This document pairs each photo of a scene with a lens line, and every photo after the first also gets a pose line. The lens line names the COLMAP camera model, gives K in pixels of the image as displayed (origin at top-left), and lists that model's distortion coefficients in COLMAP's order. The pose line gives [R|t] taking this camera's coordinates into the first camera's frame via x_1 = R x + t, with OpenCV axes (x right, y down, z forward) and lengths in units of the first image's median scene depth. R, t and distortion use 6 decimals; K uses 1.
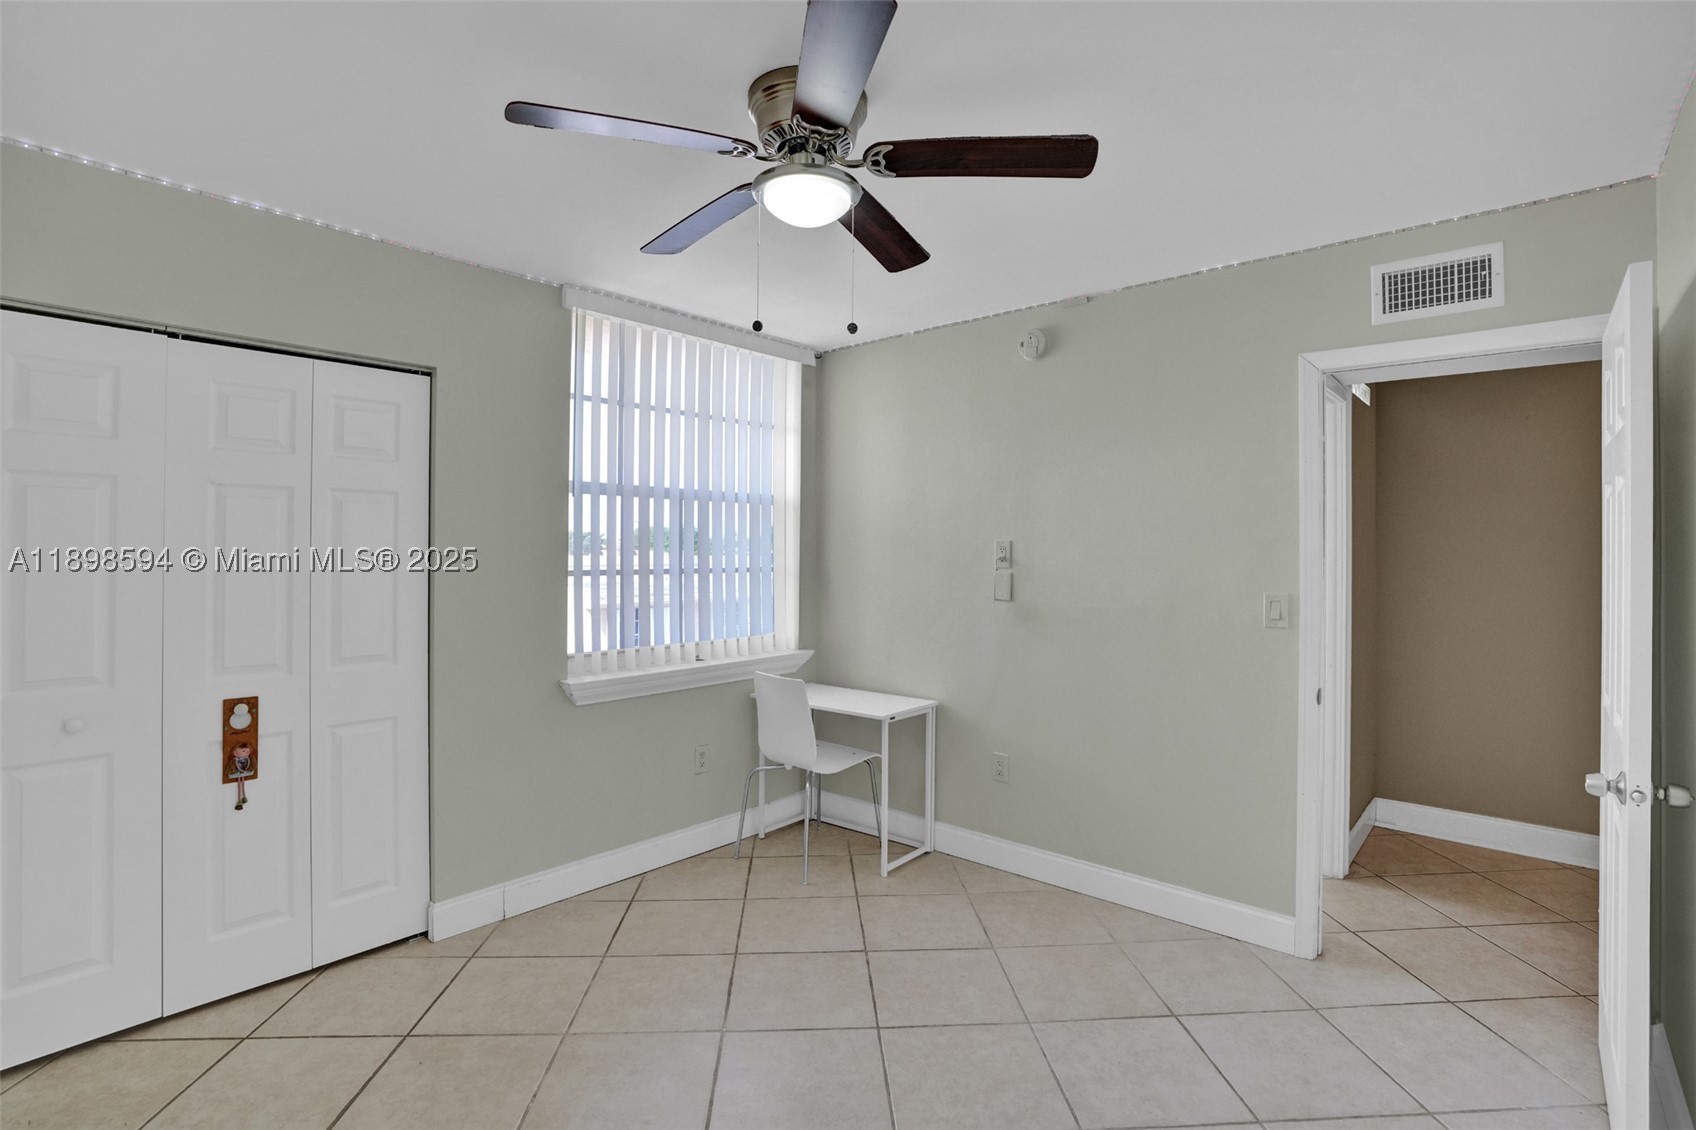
lens RADIAL K [[809.3, 0, 851.3], [0, 809.3, 532.0], [0, 0, 1]] dist [0.001347, 0.000740]
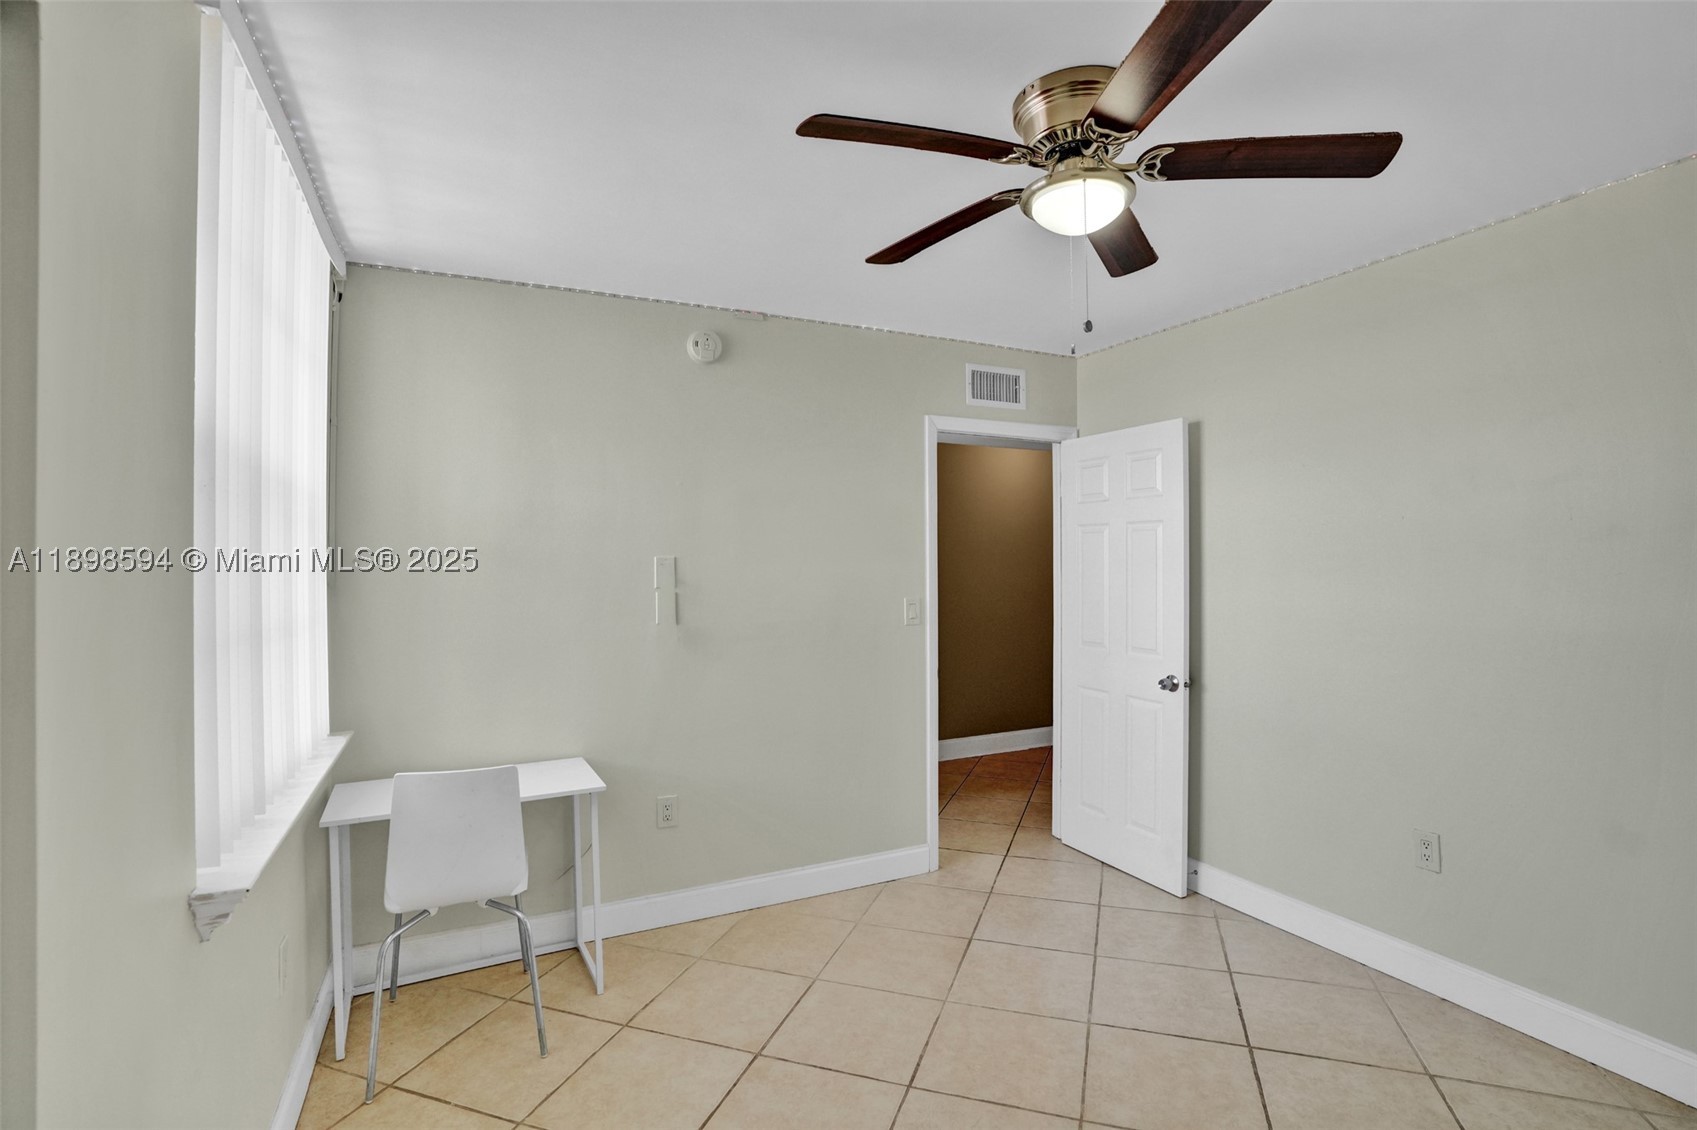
lens RADIAL K [[816.0, 0, 850.7], [0, 816.0, 557.6], [0, 0, 1]] dist [-0.001803, -0.000012]
pose [[0.392217, 0.003339, 0.919867, -0.705441], [-0.006198, 0.999980, -0.000987, 0.014664], [-0.919852, -0.005315, 0.392230, 0.587196]]
